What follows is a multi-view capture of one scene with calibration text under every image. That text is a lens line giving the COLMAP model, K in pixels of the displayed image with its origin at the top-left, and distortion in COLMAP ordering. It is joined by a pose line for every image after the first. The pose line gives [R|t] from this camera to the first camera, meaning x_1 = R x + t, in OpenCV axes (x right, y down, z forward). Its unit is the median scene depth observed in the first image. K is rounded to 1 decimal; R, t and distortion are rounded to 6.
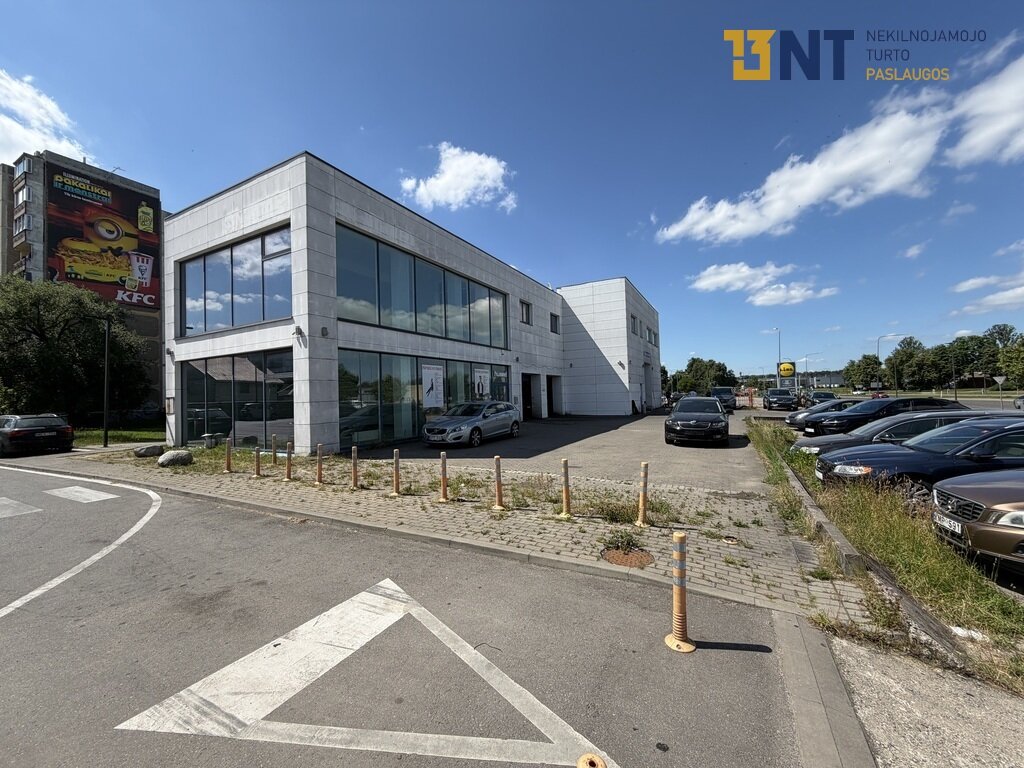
lens RADIAL K [[407.2, 0, 509.4], [0, 407.2, 384.7], [0, 0, 1]] dist [0.000333, 0.000014]
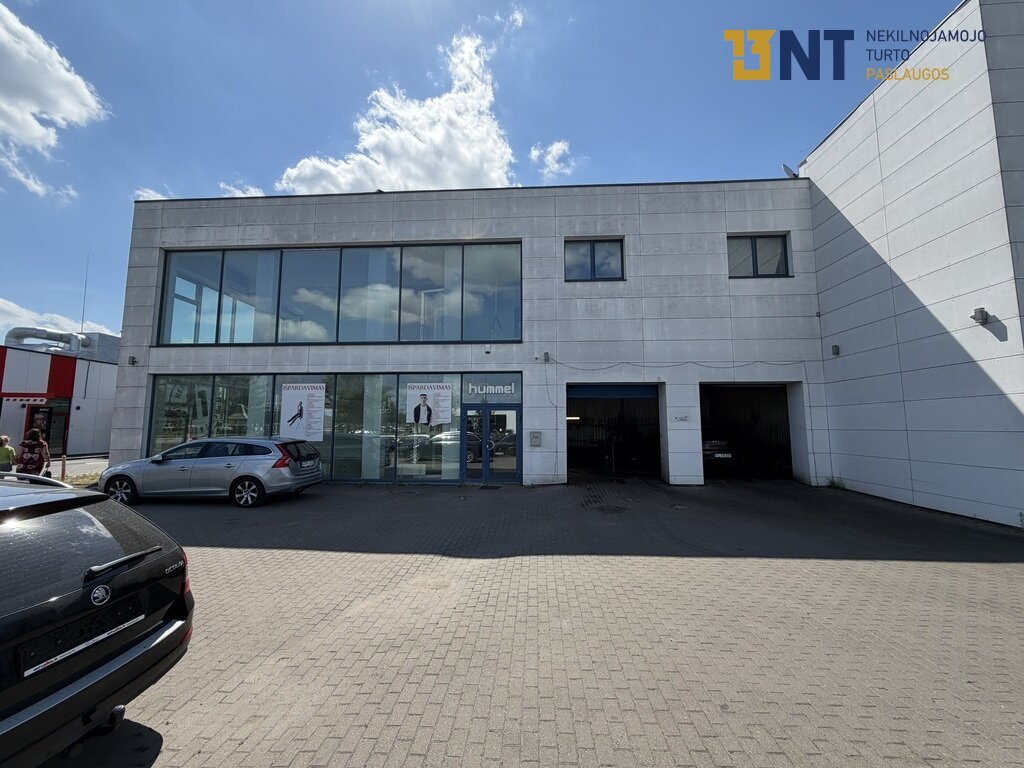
lens RADIAL K [[407.2, 0, 509.4], [0, 407.2, 384.7], [0, 0, 1]] dist [0.000333, 0.000014]
pose [[0.419488, -0.067313, -0.905262, 0.548101], [0.010783, 0.997546, -0.069179, 0.007803], [0.907697, 0.019258, 0.419185, 0.898303]]
